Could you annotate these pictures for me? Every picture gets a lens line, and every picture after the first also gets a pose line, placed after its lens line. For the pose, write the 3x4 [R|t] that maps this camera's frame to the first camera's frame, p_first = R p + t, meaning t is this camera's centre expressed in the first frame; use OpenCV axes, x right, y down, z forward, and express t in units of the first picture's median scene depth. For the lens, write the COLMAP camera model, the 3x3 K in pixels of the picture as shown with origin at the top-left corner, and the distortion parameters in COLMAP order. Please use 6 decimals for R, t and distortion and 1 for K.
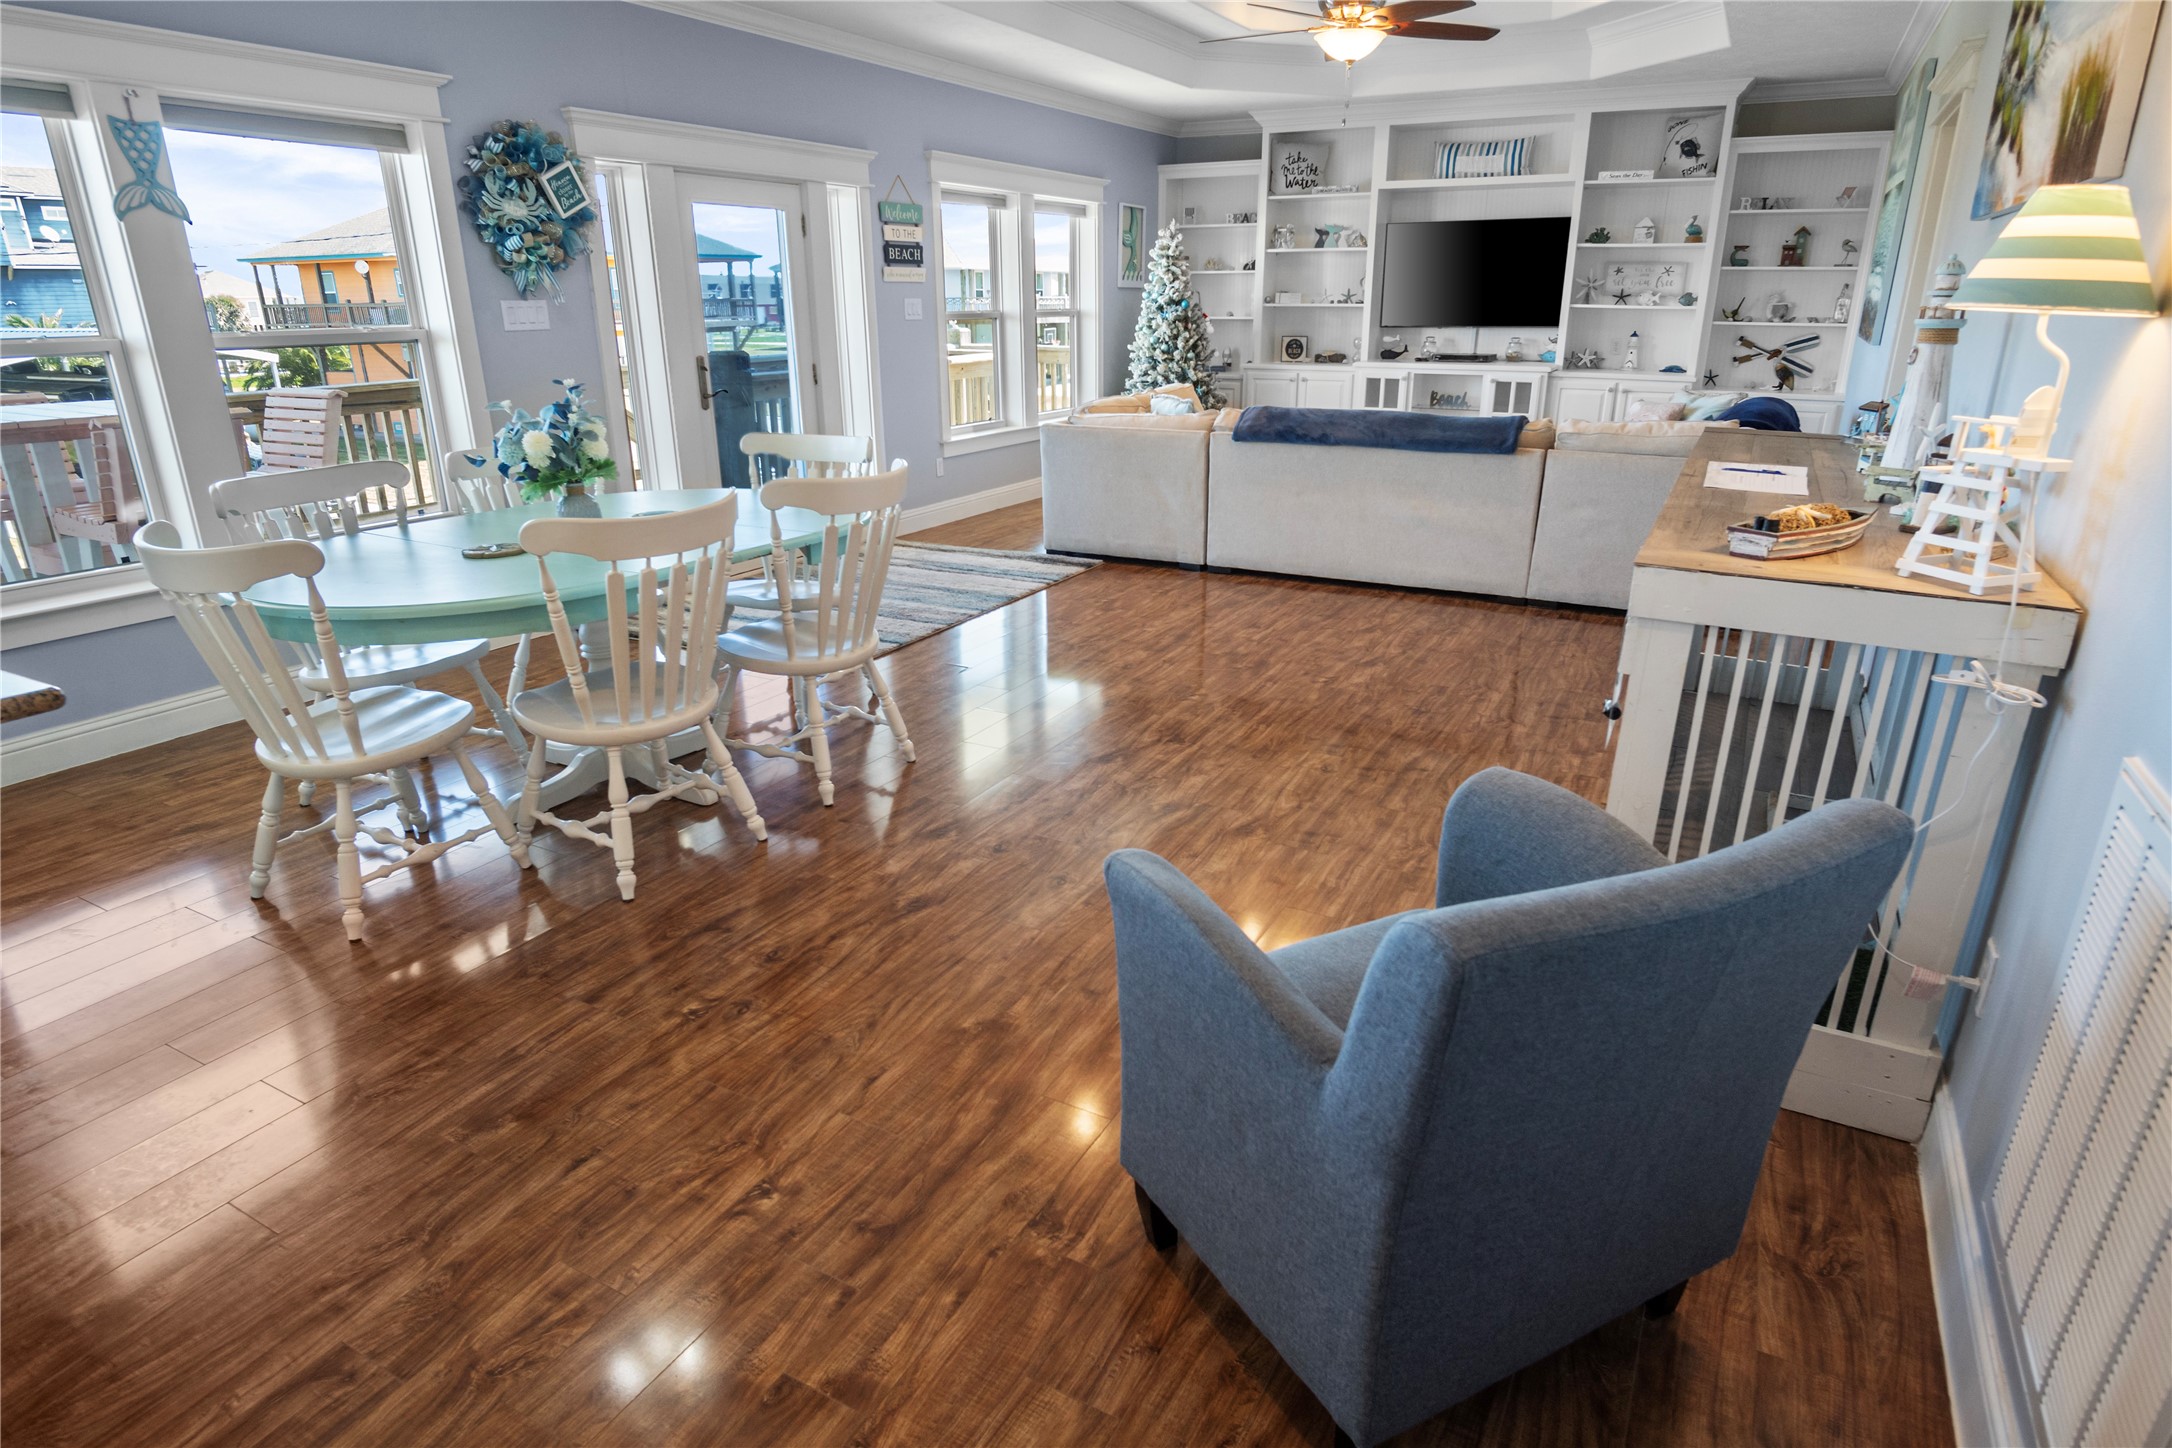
lens RADIAL K [[1242.9, 0, 1022.1], [0, 1242.9, 676.0], [0, 0, 1]] dist [-0.024304, 0.001673]
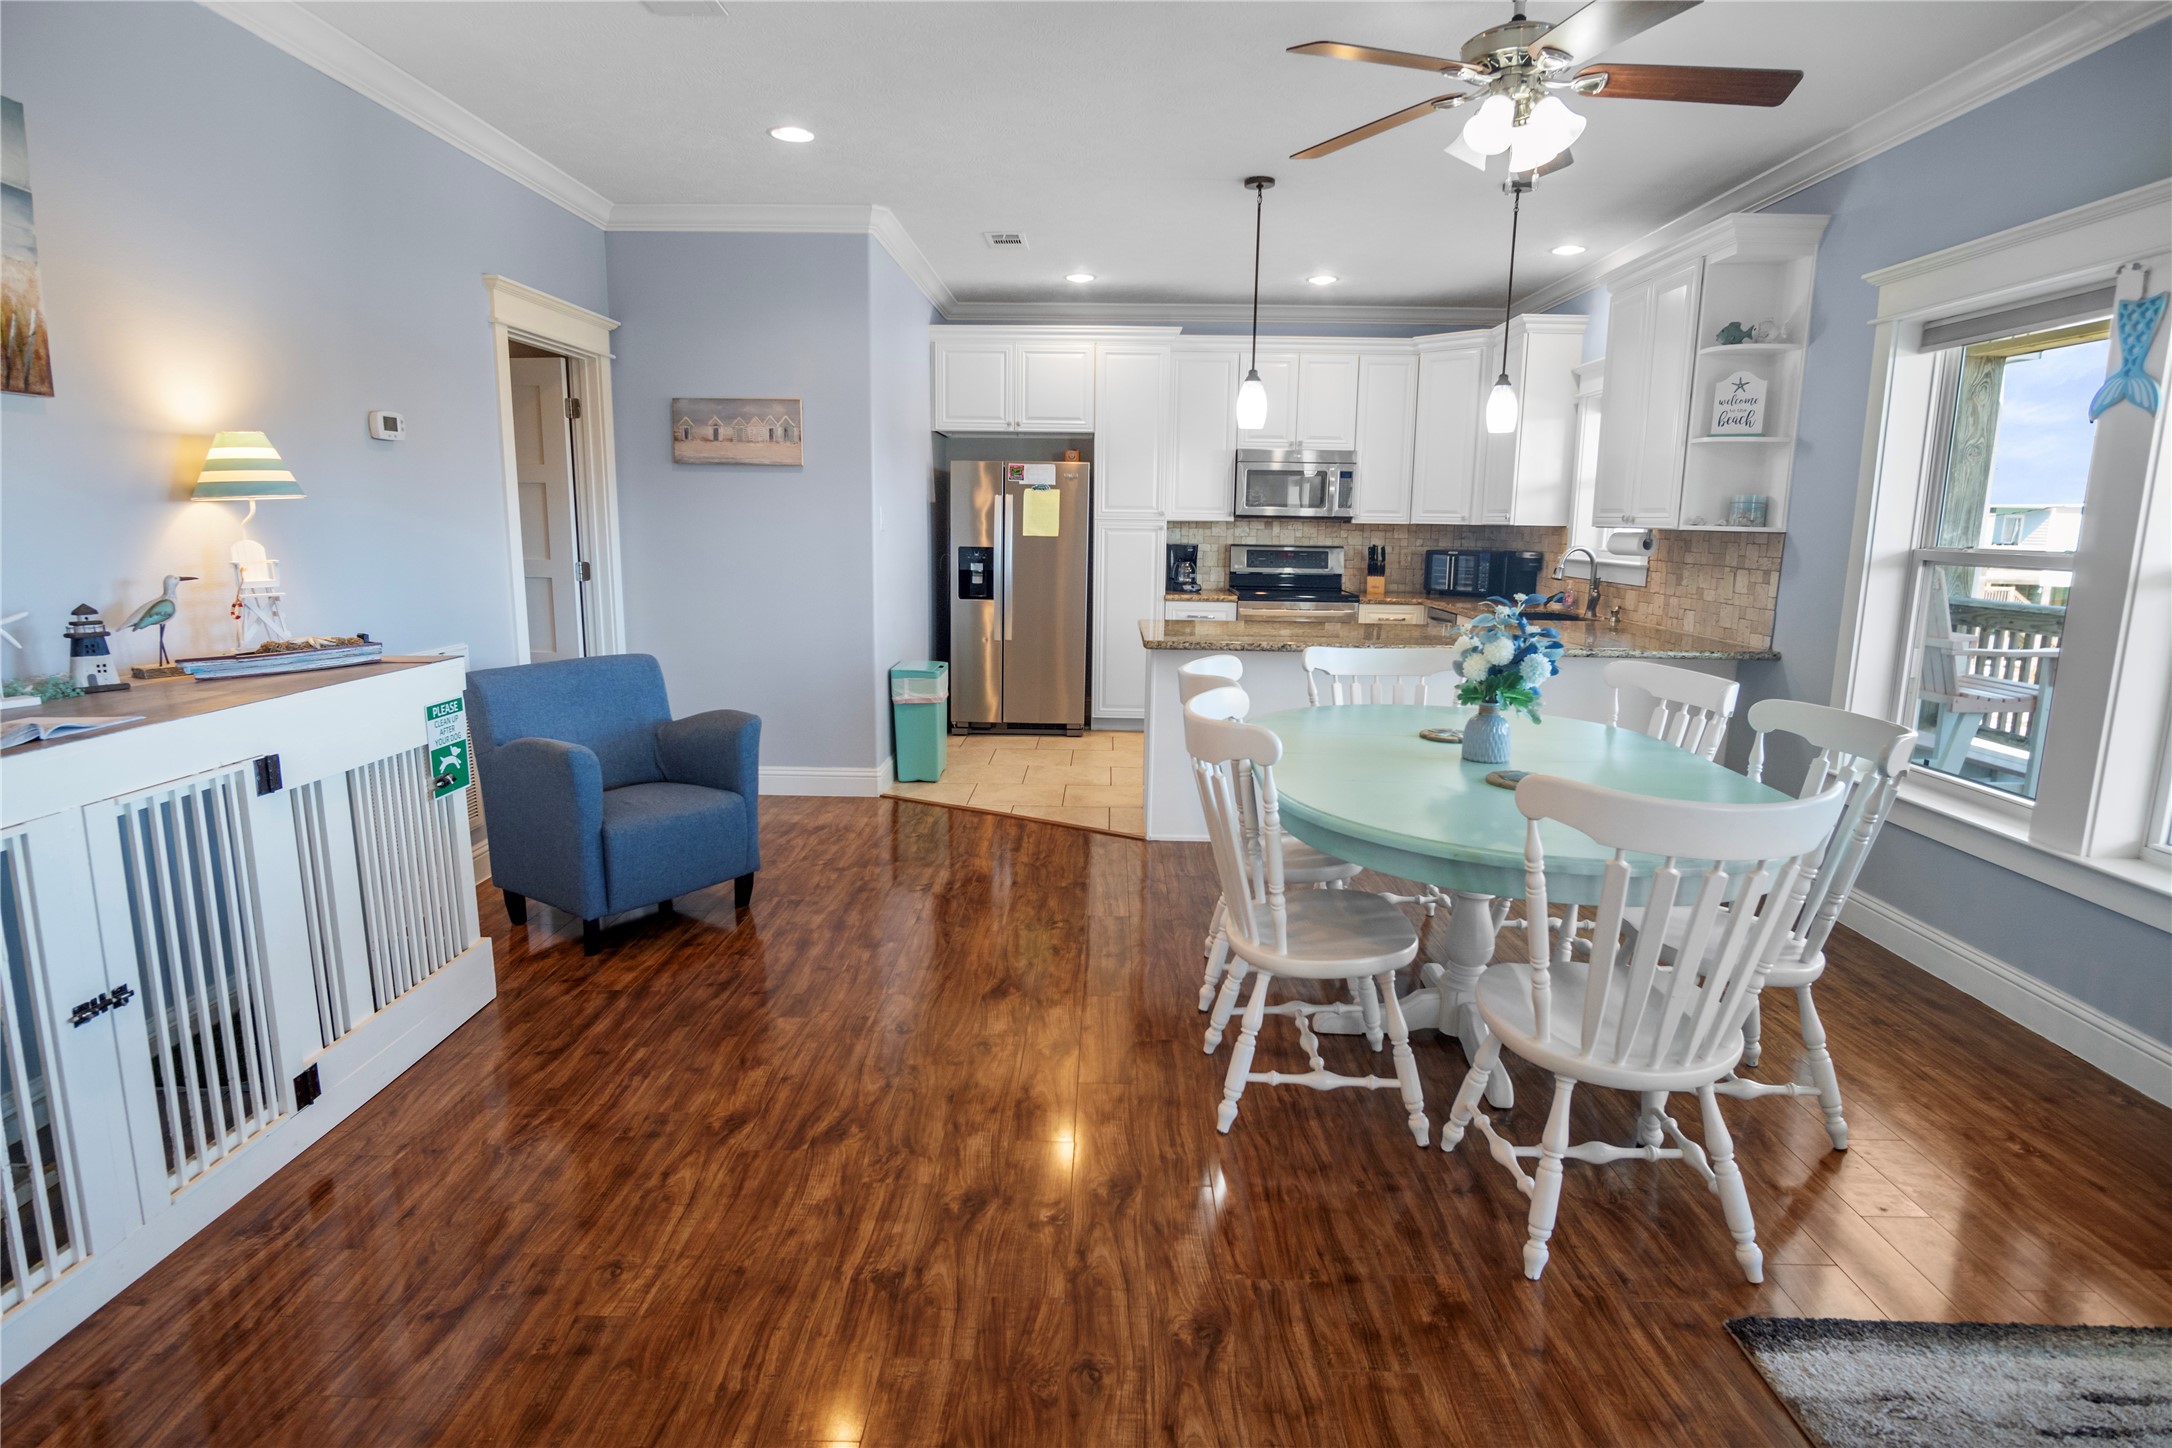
lens RADIAL K [[1160.6, 0, 1086.0], [0, 1160.6, 724.0], [0, 0, 1]] dist [-0.036057, 0.009159]
pose [[-0.874106, 0.082132, -0.478740, 0.130027], [-0.148249, 0.893465, 0.423961, -0.196243], [0.462558, 0.441560, -0.768807, 0.650394]]
